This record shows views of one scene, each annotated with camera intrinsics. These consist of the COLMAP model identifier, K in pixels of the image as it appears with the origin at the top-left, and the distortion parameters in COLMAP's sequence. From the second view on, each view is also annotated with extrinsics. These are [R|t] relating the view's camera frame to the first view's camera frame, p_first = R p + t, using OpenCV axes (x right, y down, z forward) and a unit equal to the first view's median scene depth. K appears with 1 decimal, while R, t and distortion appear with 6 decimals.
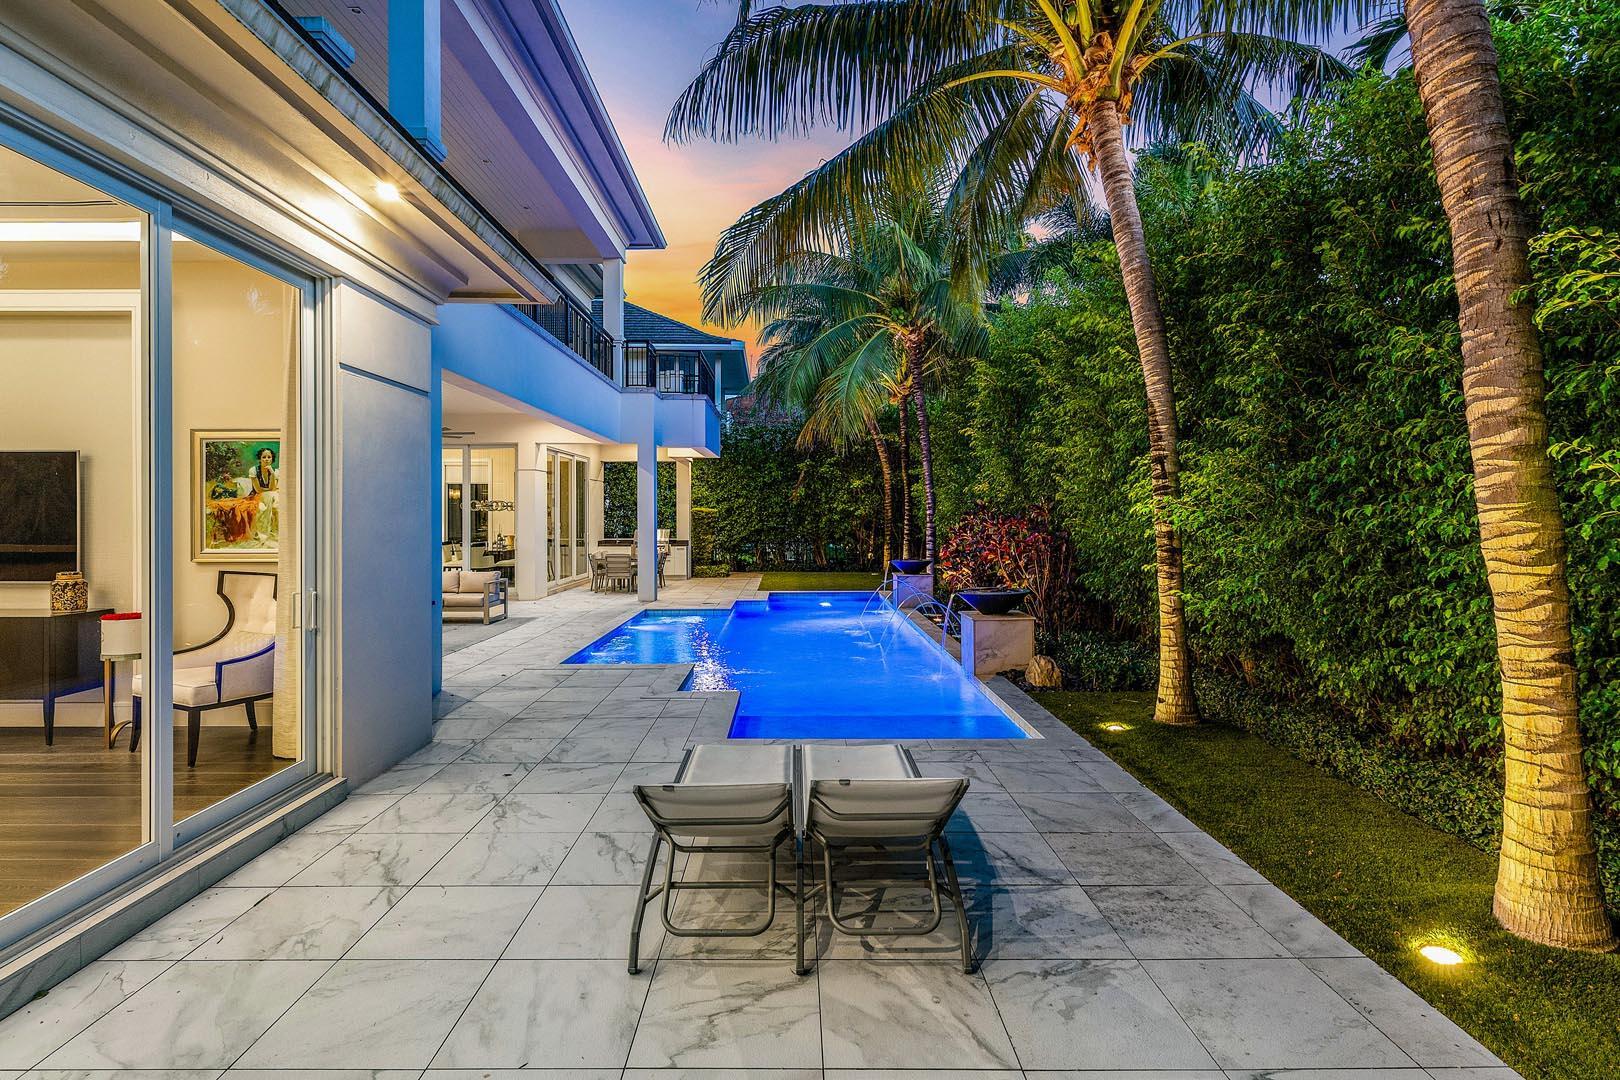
lens RADIAL K [[770.4, 0, 791.2], [0, 770.4, 481.3], [0, 0, 1]] dist [-0.000207, 0.000843]
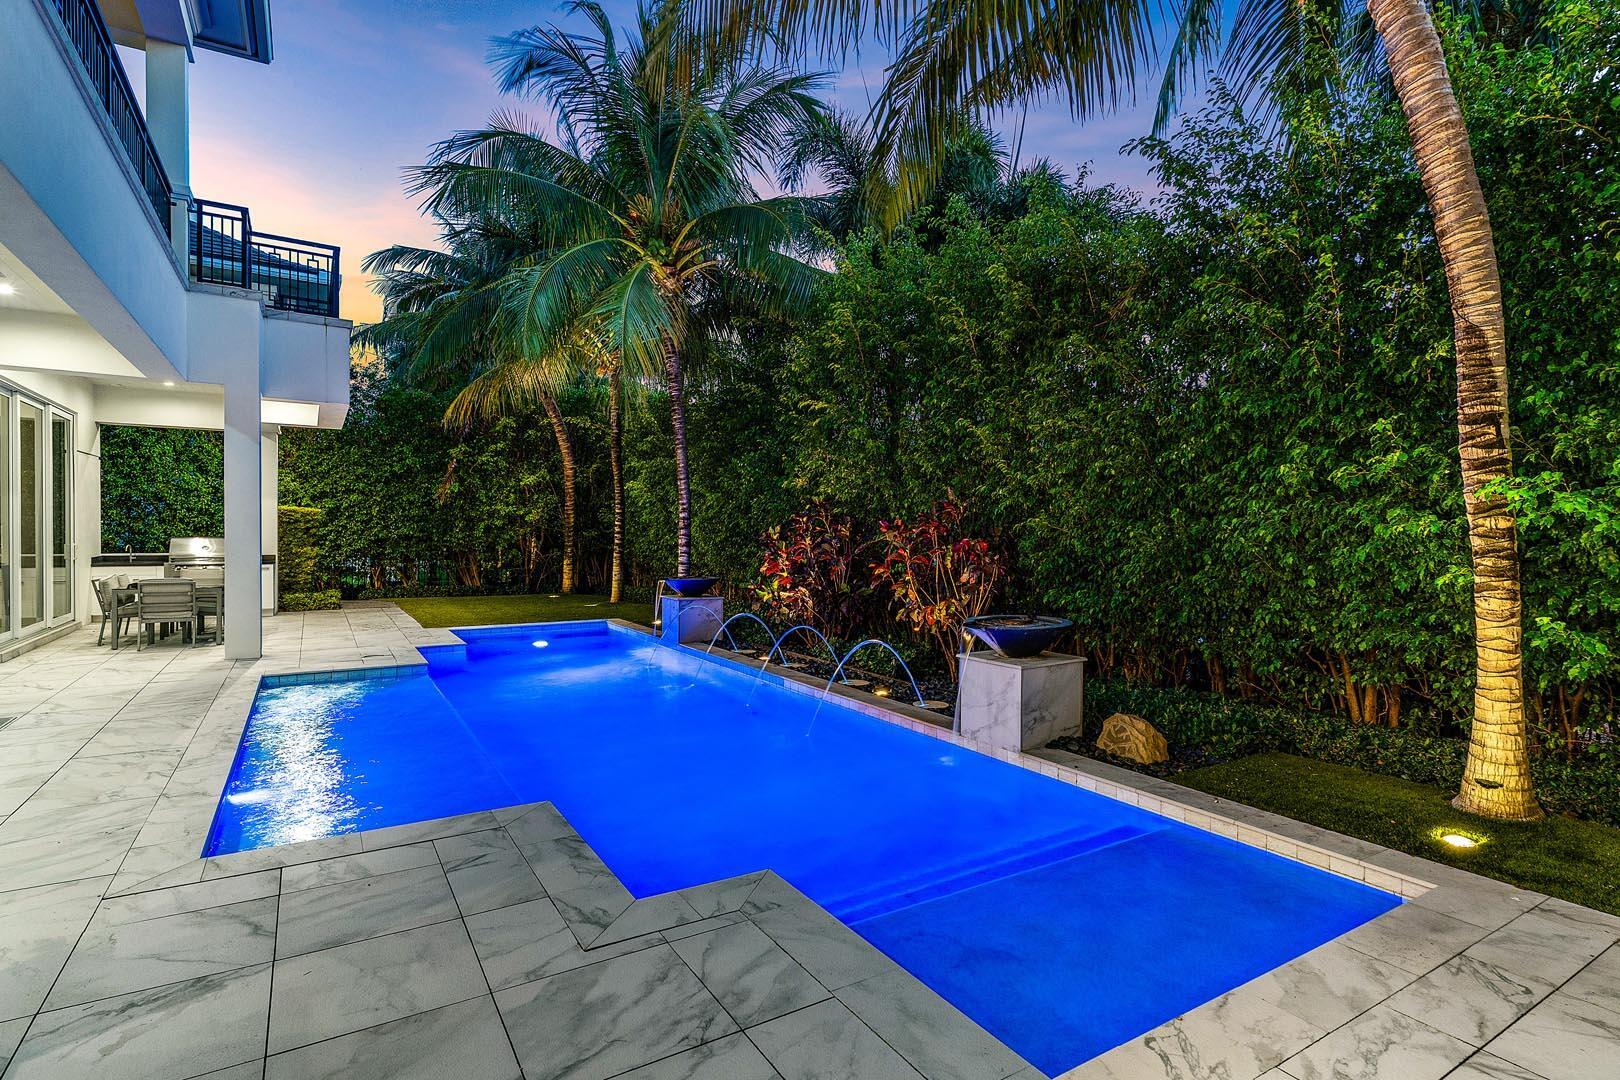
lens RADIAL K [[794.4, 0, 804.6], [0, 794.4, 525.8], [0, 0, 1]] dist [0.005638, 0.000562]
pose [[0.852931, 0.010877, 0.521910, -0.132212], [-0.032120, 0.998982, 0.031673, 0.021253], [-0.521034, -0.043778, 0.852412, 0.256321]]
